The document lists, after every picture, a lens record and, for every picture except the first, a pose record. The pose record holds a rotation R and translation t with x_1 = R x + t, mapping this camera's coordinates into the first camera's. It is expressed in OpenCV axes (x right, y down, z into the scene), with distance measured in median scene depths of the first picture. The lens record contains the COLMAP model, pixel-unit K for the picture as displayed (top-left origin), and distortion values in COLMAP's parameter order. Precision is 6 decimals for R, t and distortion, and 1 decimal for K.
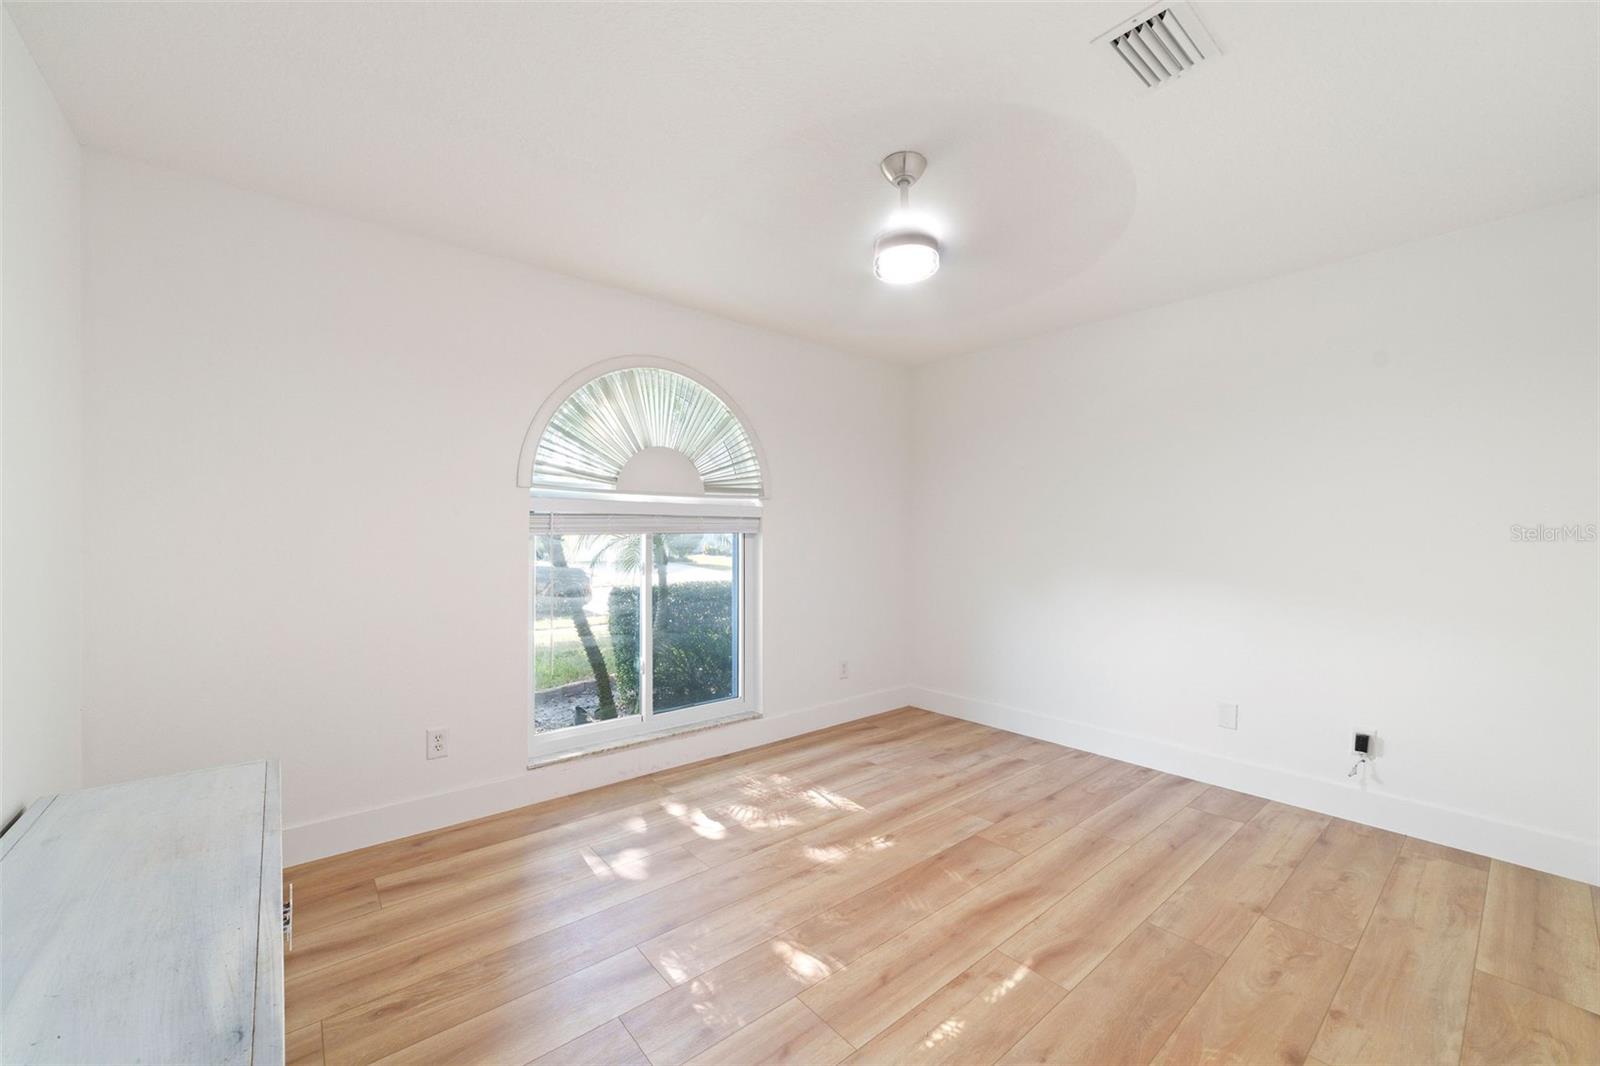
lens RADIAL K [[641.6, 0, 802.0], [0, 641.6, 529.3], [0, 0, 1]] dist [-0.024904, 0.006694]
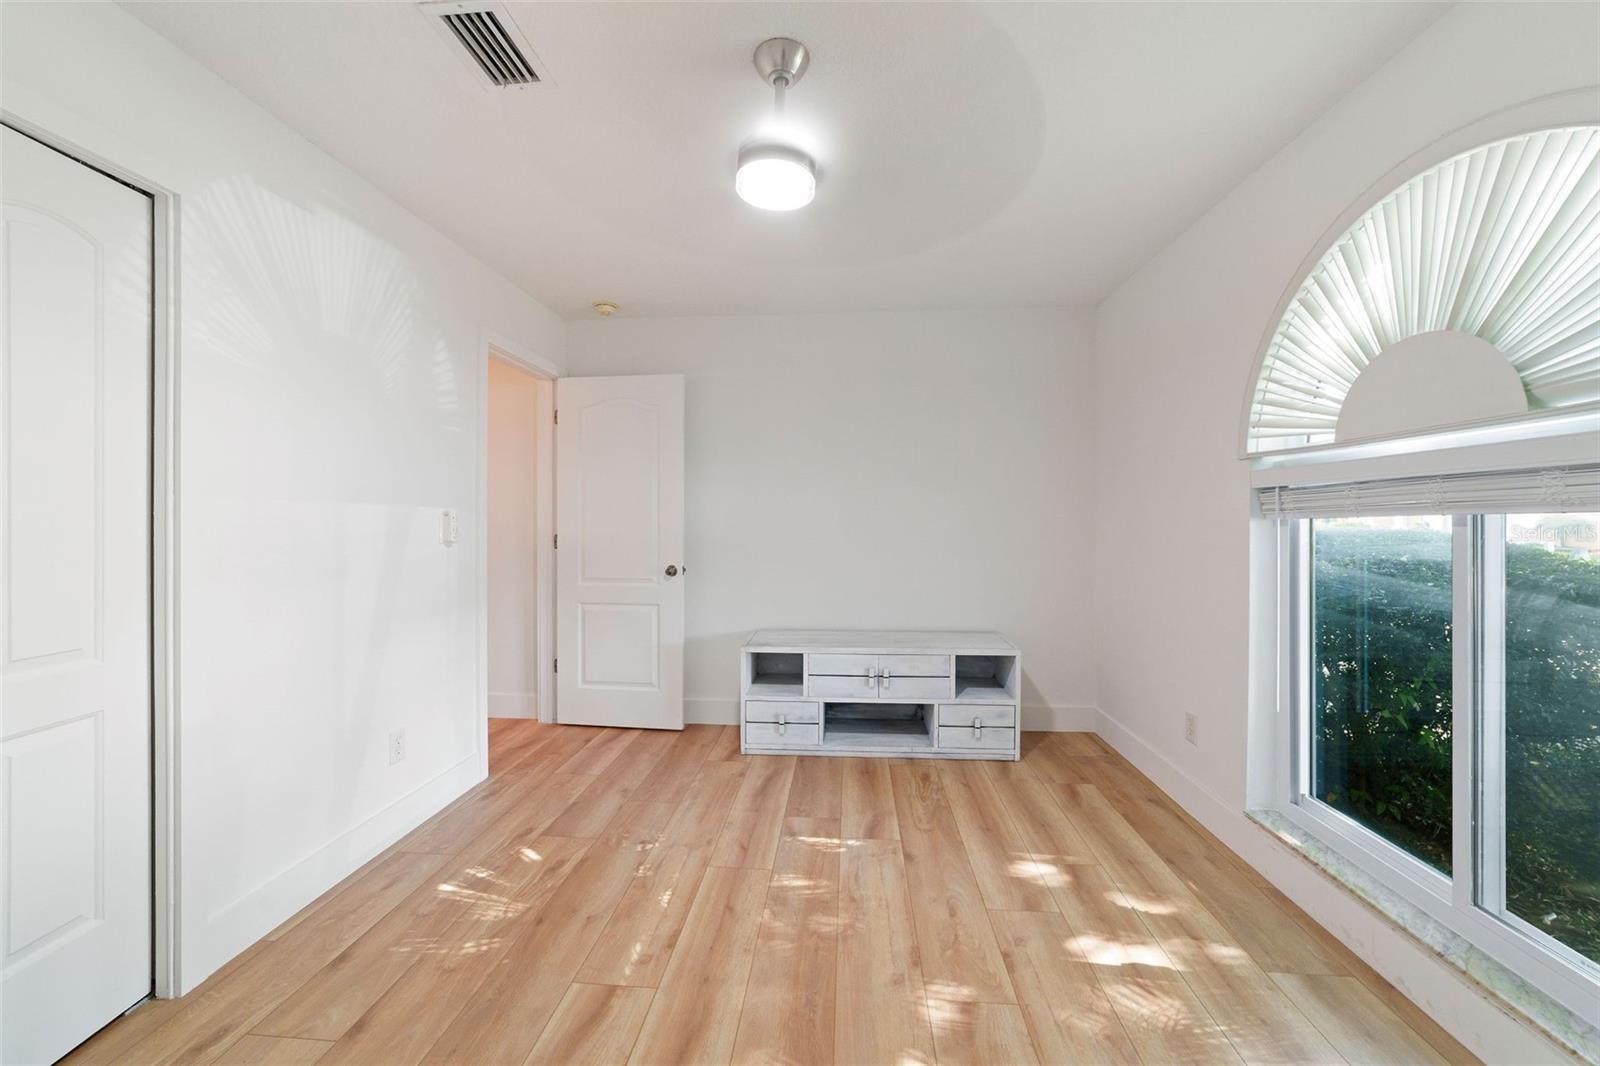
lens RADIAL K [[641.6, 0, 802.0], [0, 641.6, 529.3], [0, 0, 1]] dist [-0.024904, 0.006694]
pose [[-0.714234, 0.007645, -0.699865, 0.663624], [0.006114, 0.999970, 0.004684, 0.018906], [0.699880, -0.000933, -0.714260, 1.521804]]
